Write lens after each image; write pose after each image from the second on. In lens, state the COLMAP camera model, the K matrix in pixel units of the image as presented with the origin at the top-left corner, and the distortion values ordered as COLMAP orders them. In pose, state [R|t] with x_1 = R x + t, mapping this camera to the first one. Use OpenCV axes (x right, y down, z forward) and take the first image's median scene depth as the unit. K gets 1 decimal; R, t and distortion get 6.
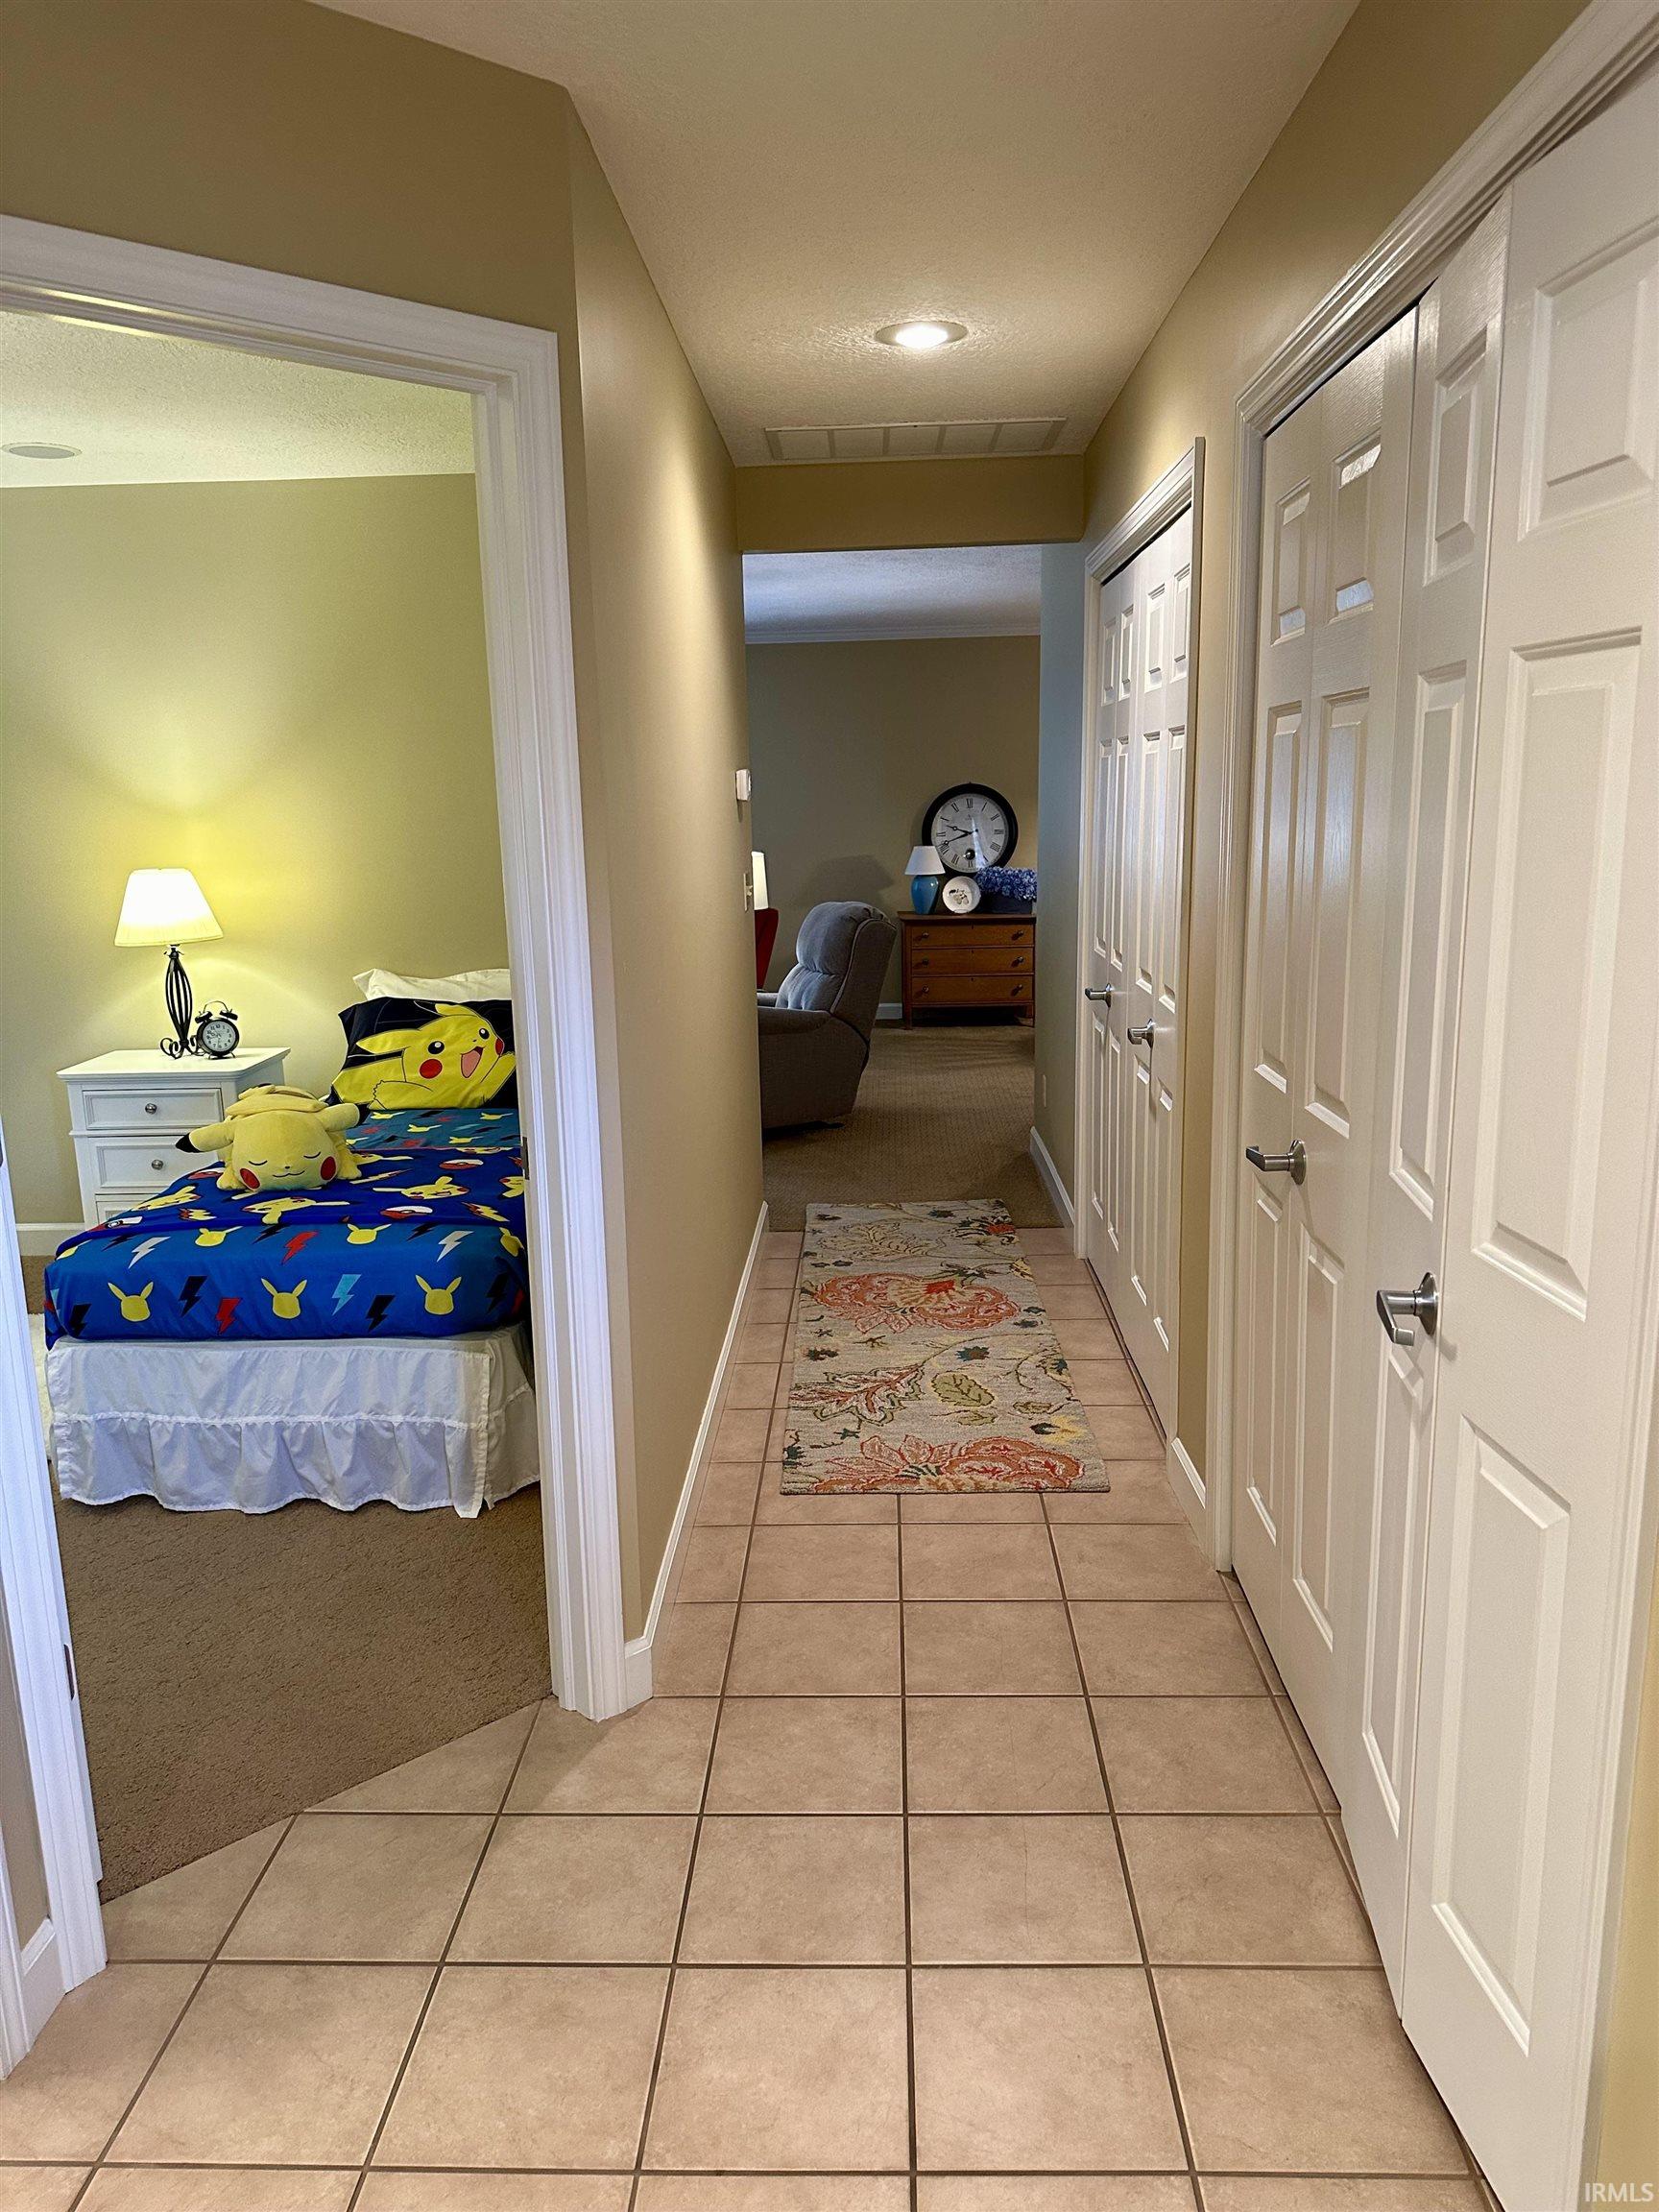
lens RADIAL K [[1562.6, 0, 829.5], [0, 1562.6, 1106.0], [0, 0, 1]] dist [0.089731, -0.121092]
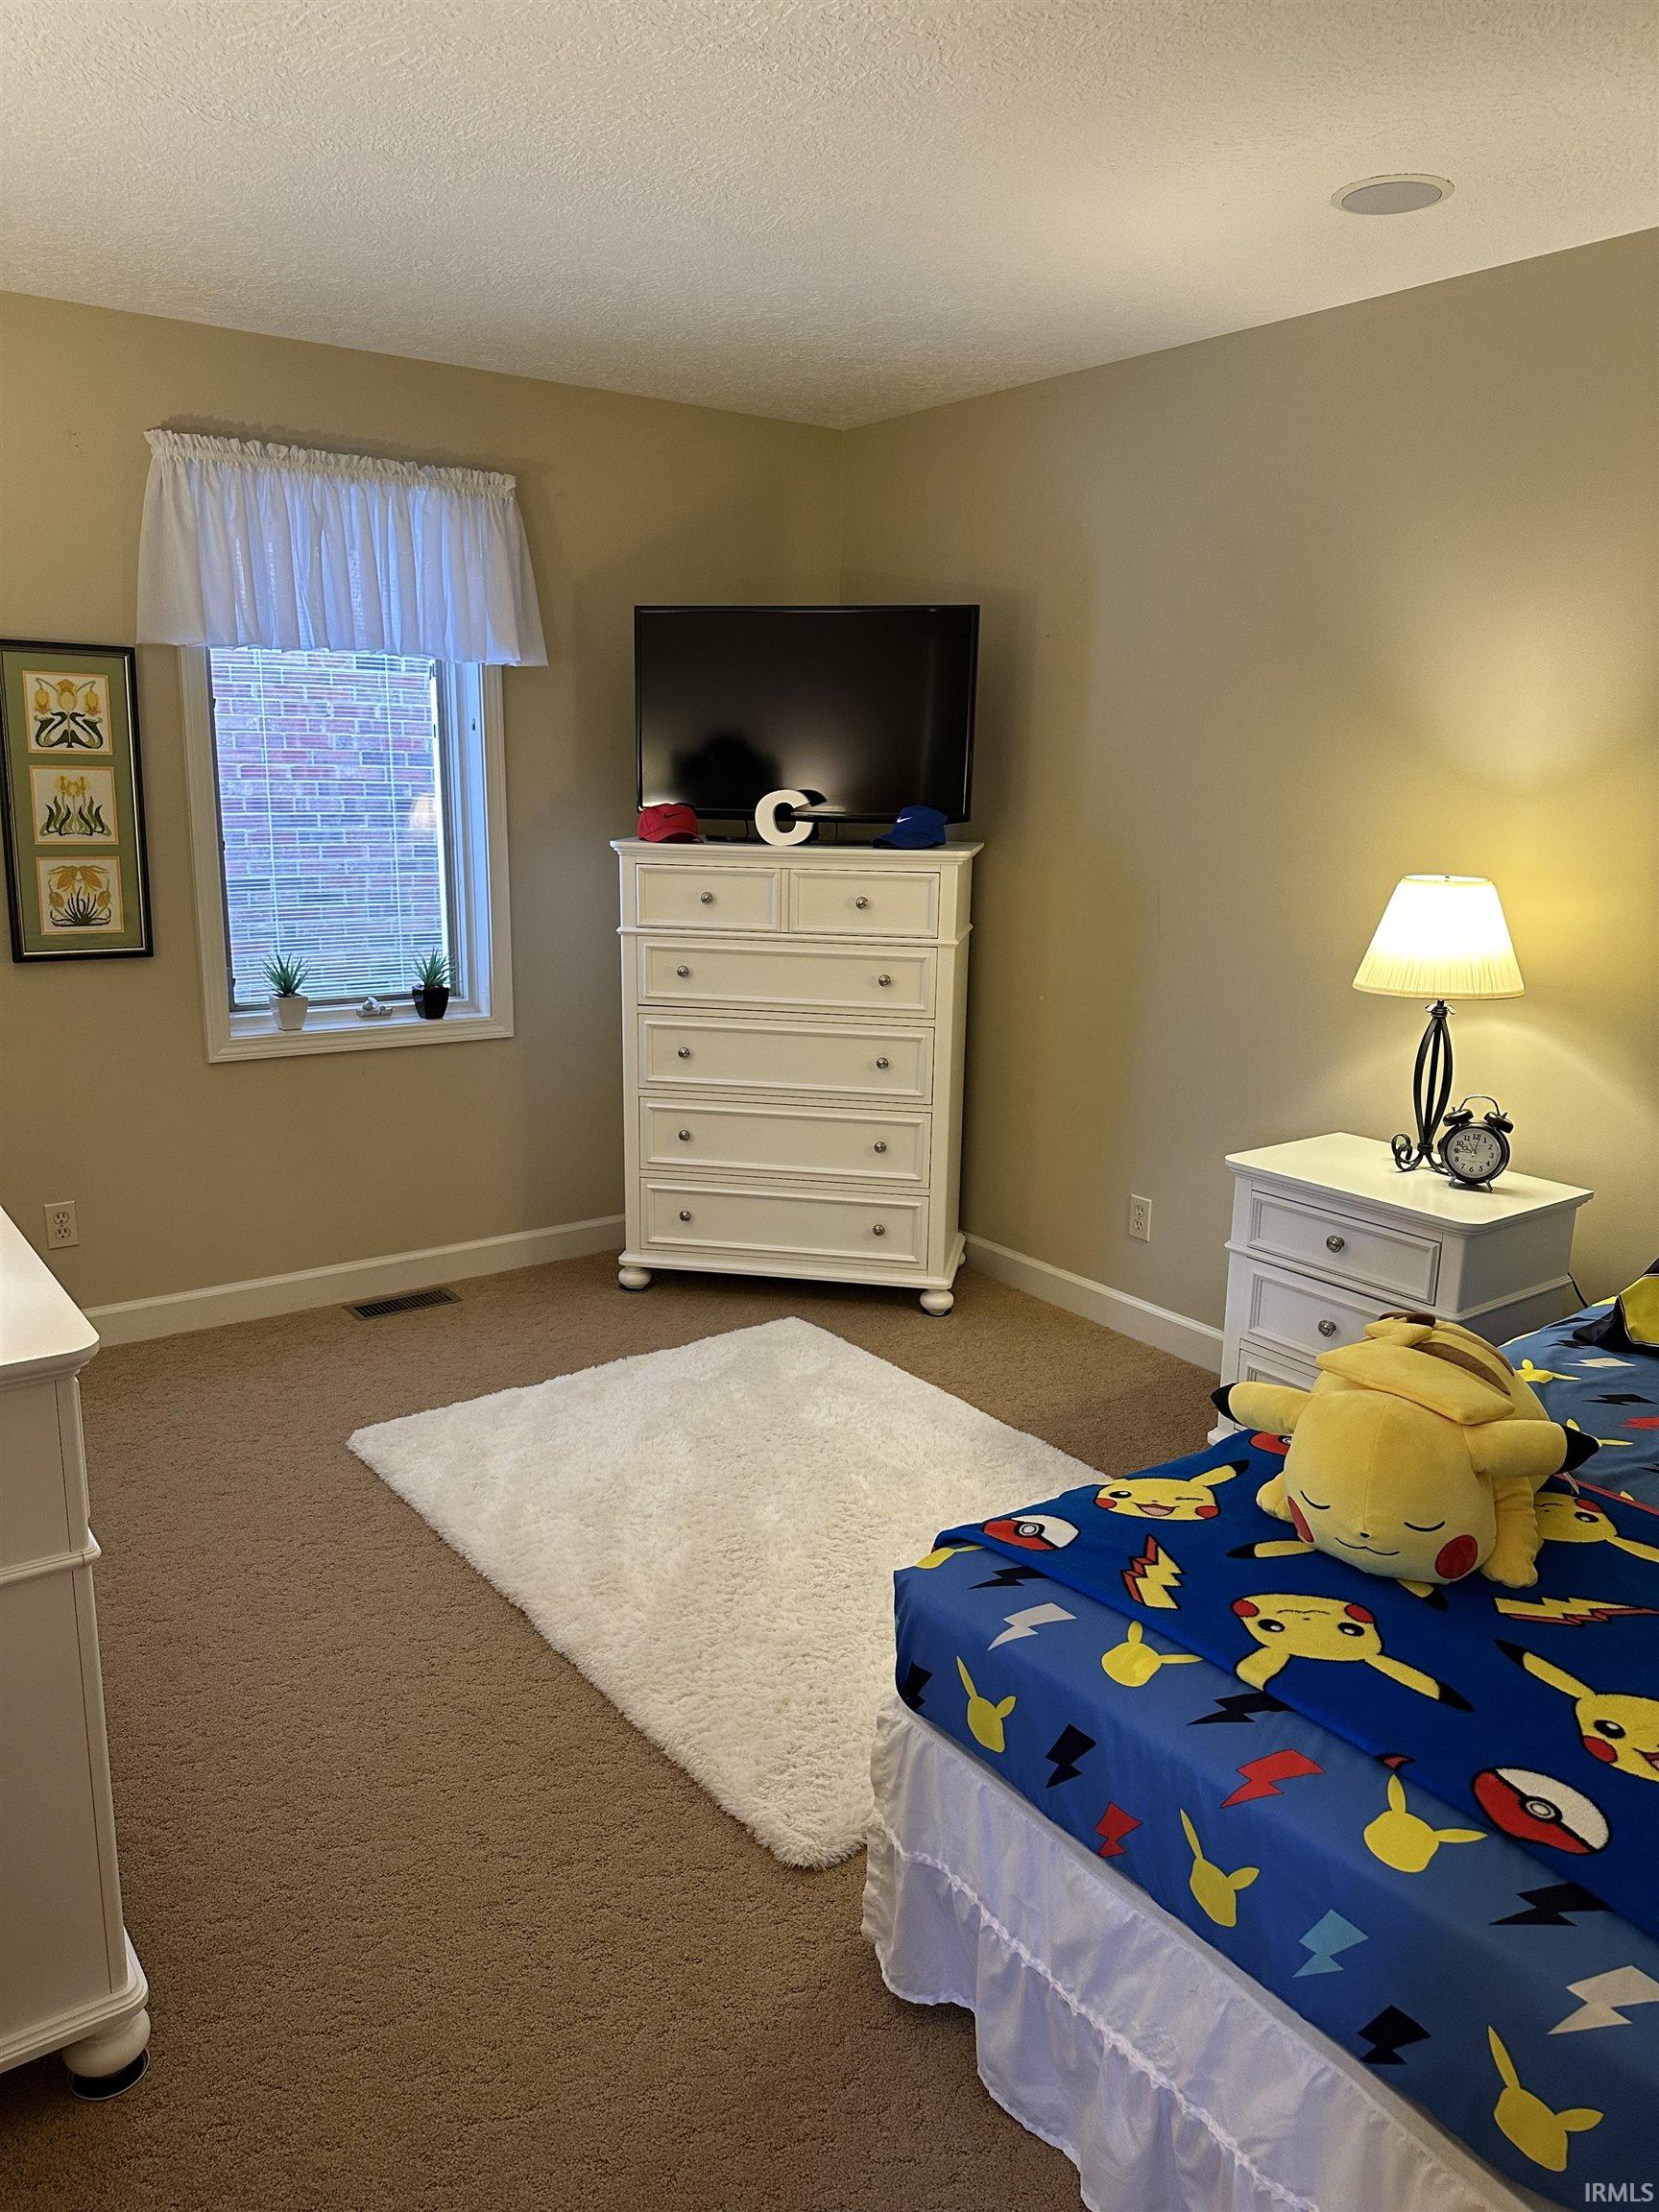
lens RADIAL K [[1562.6, 0, 829.5], [0, 1562.6, 1106.0], [0, 0, 1]] dist [0.089731, -0.121092]
pose [[0.620281, 0.216589, -0.753884, -0.082001], [-0.200543, 0.972967, 0.114529, -0.085988], [0.758310, 0.080146, 0.646948, 0.420261]]
